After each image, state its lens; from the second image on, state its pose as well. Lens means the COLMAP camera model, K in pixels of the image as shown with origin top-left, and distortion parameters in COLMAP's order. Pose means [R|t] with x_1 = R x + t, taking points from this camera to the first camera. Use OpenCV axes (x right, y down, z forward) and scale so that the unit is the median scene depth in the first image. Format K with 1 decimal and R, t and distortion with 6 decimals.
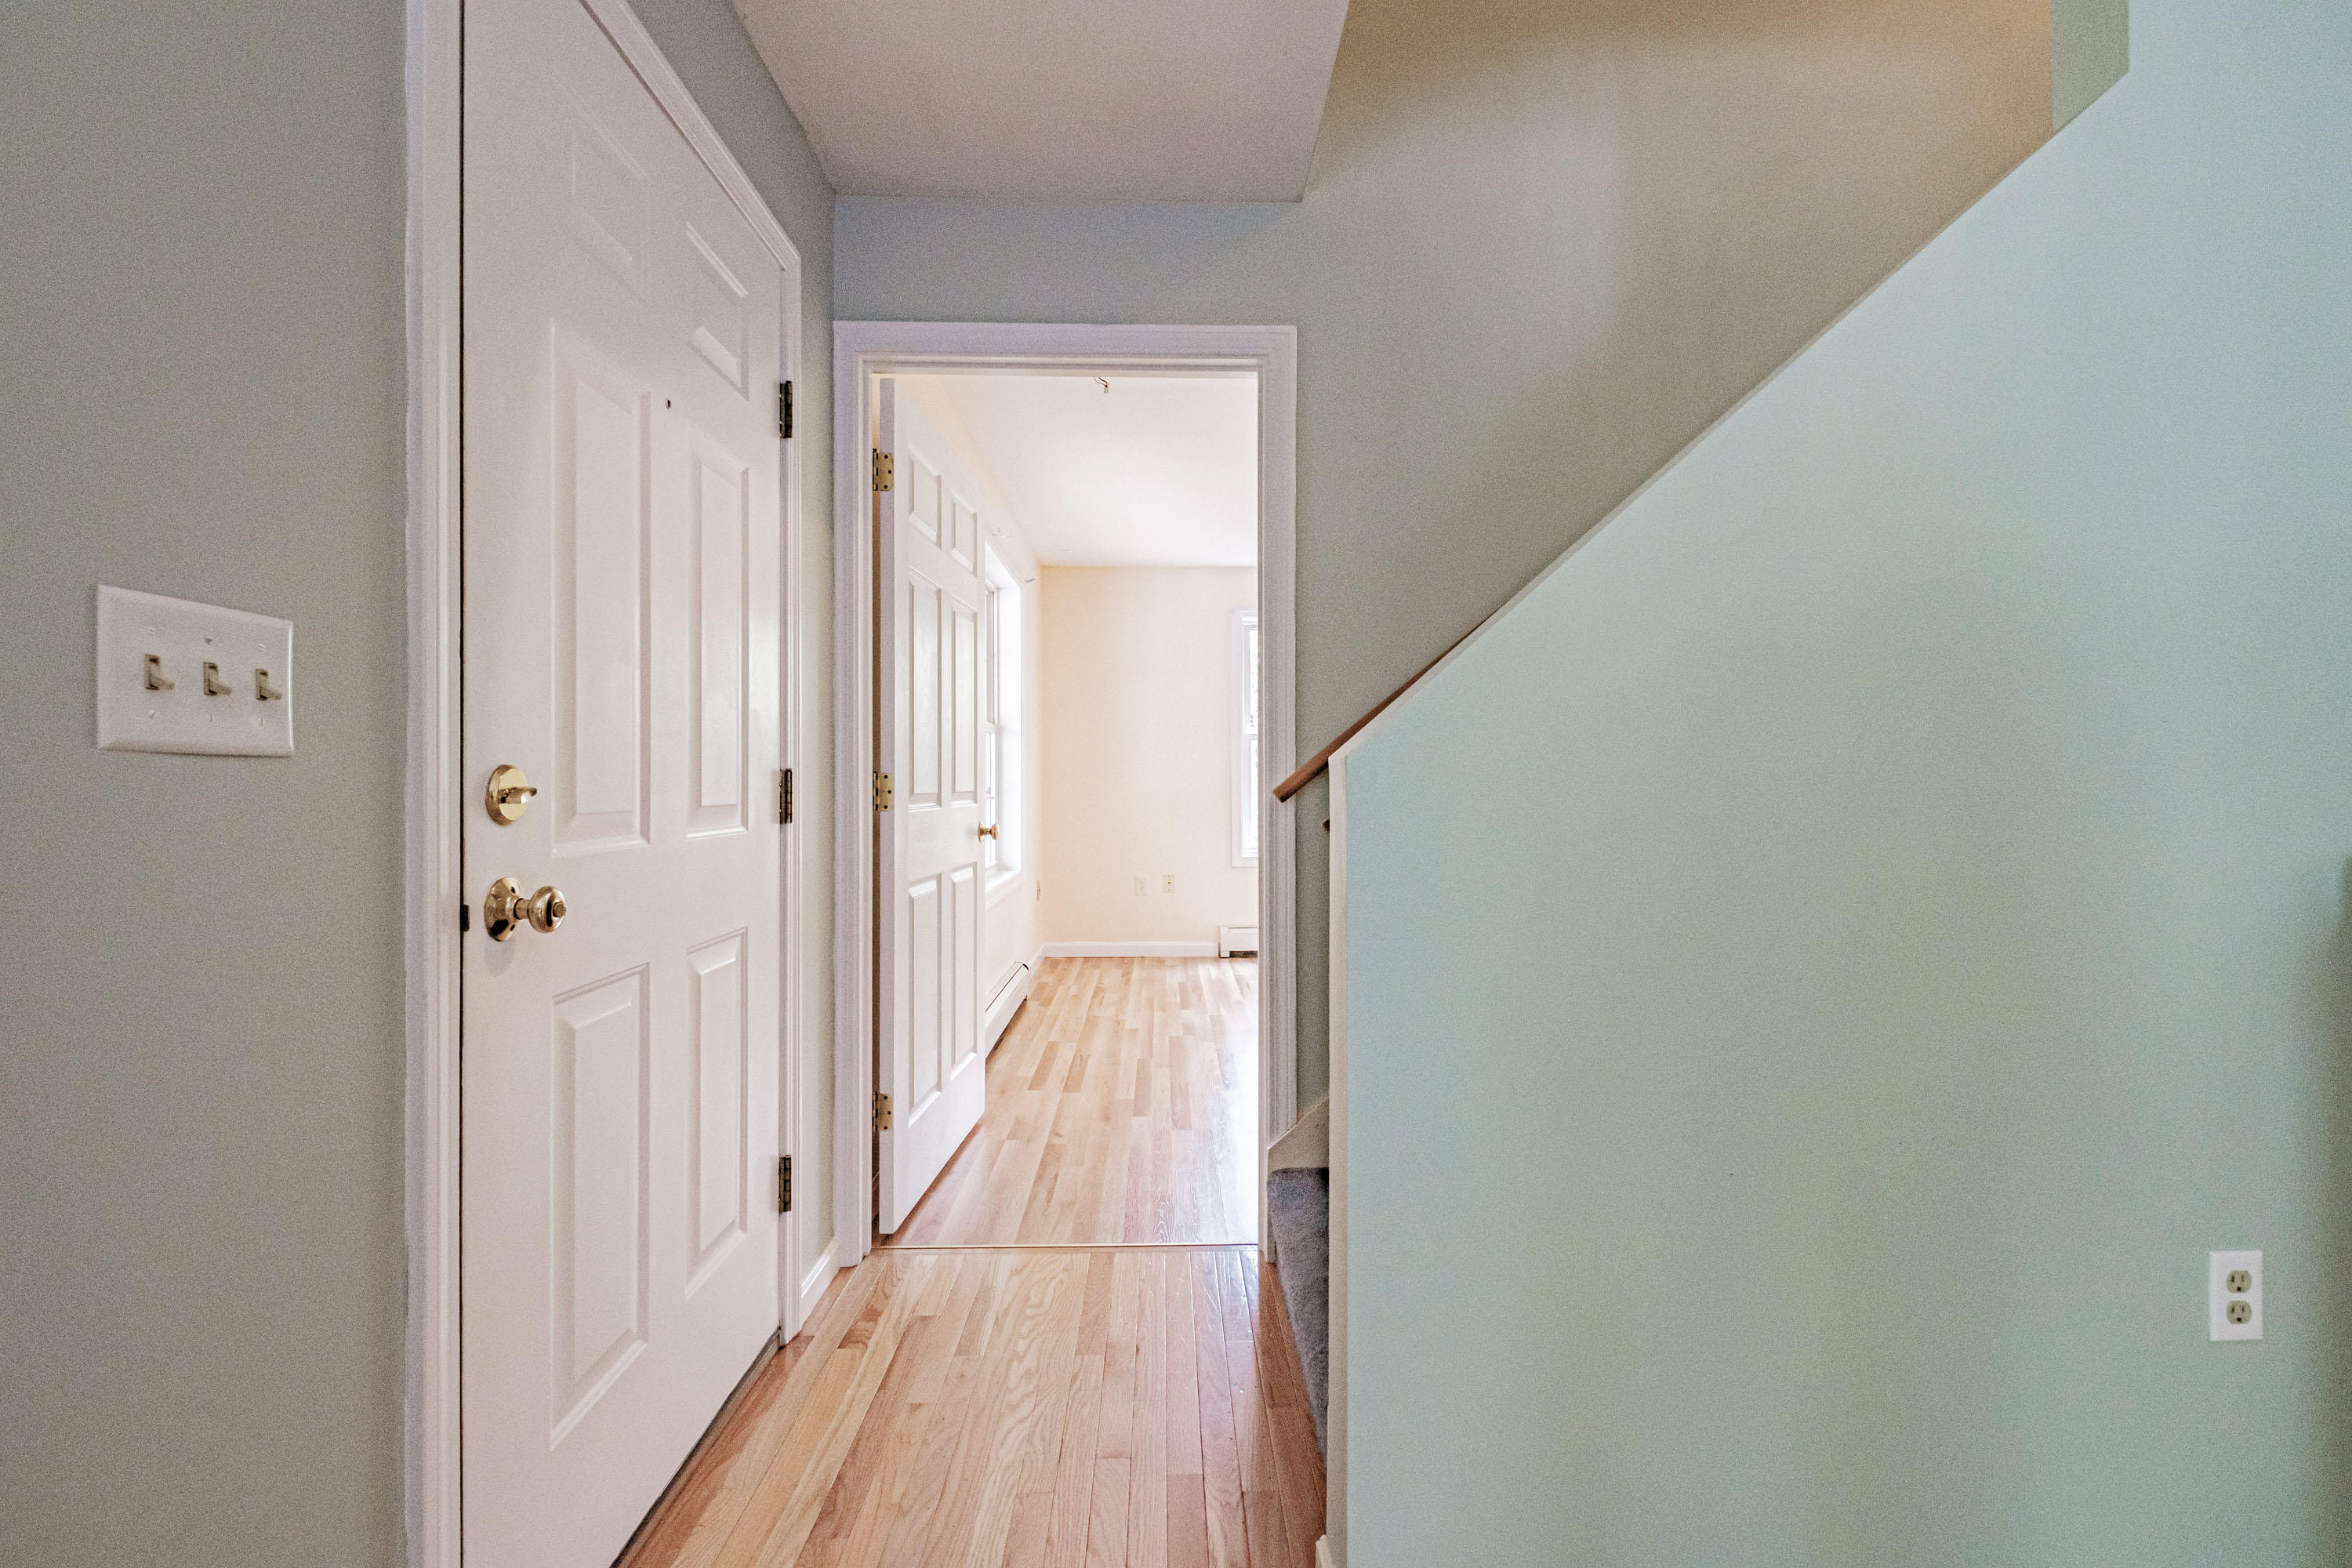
lens RADIAL K [[1043.0, 0, 1176.3], [0, 1043.0, 788.7], [0, 0, 1]] dist [-0.001480, -0.001014]
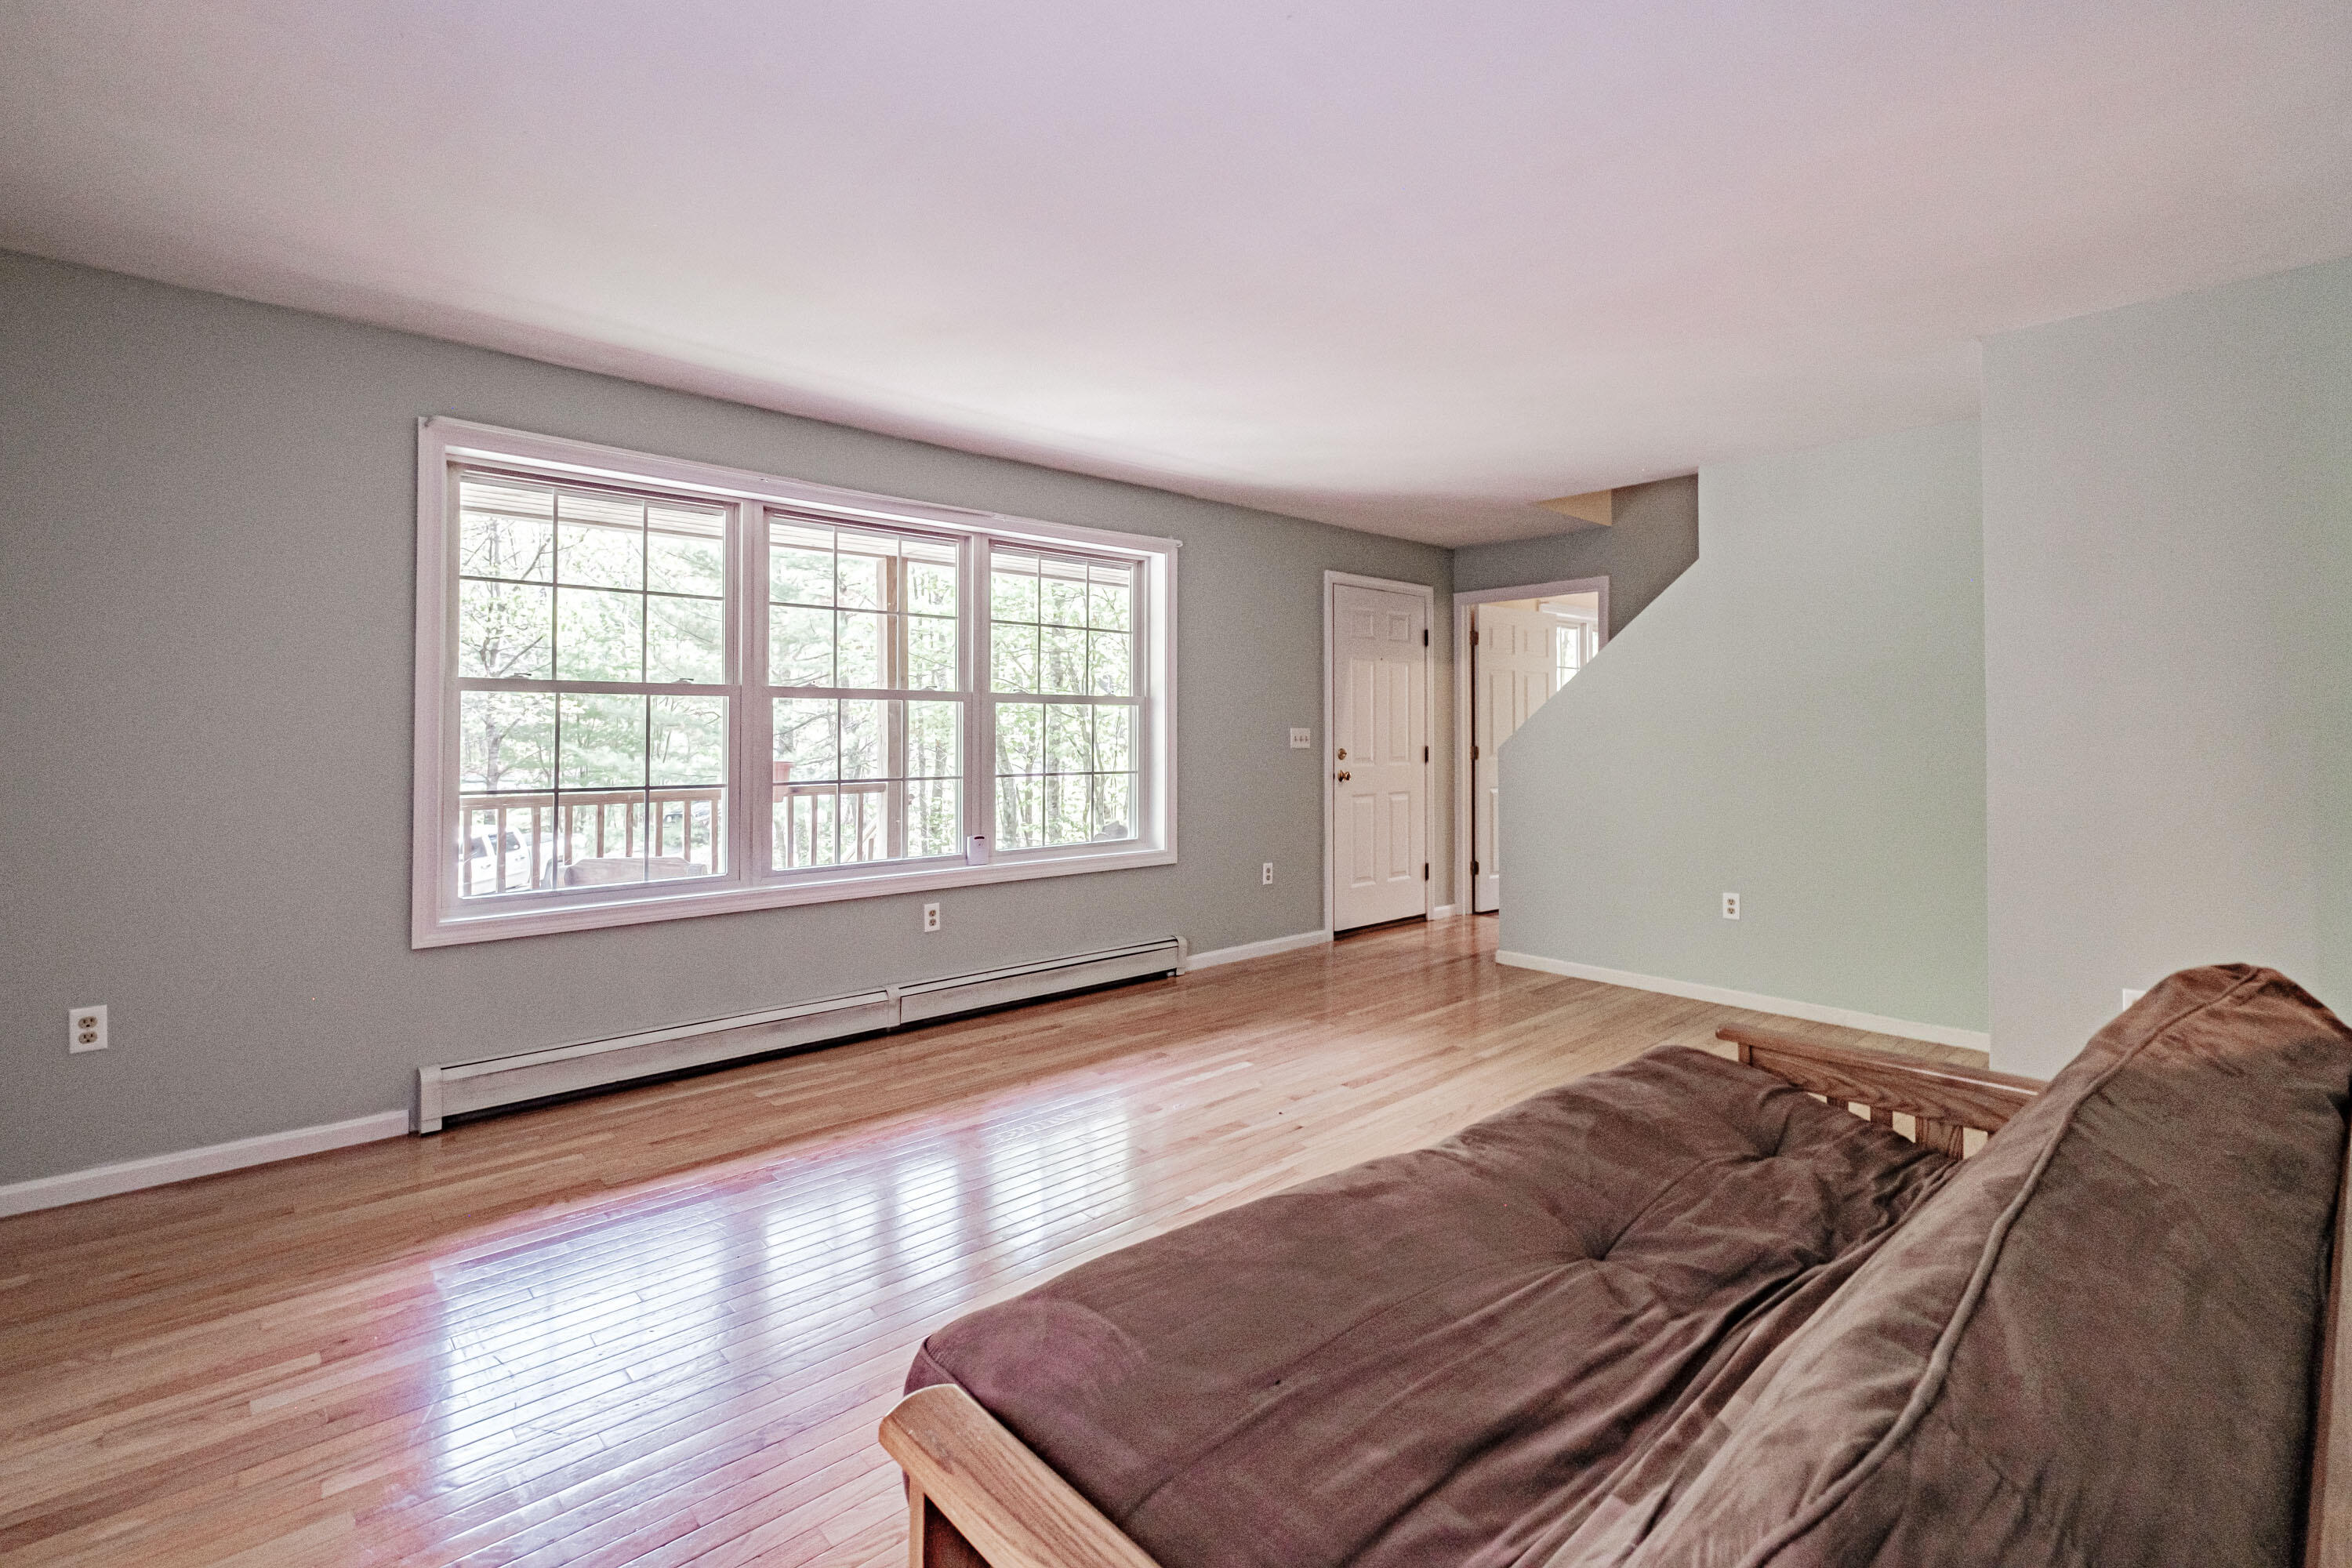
lens RADIAL K [[1043.0, 0, 1164.9], [0, 1043.0, 724.1], [0, 0, 1]] dist [-0.001480, -0.001014]
pose [[0.651547, -0.002443, -0.758604, 2.444848], [-0.005390, 0.999955, -0.007850, -0.086823], [0.758589, 0.009204, 0.651504, -2.741915]]
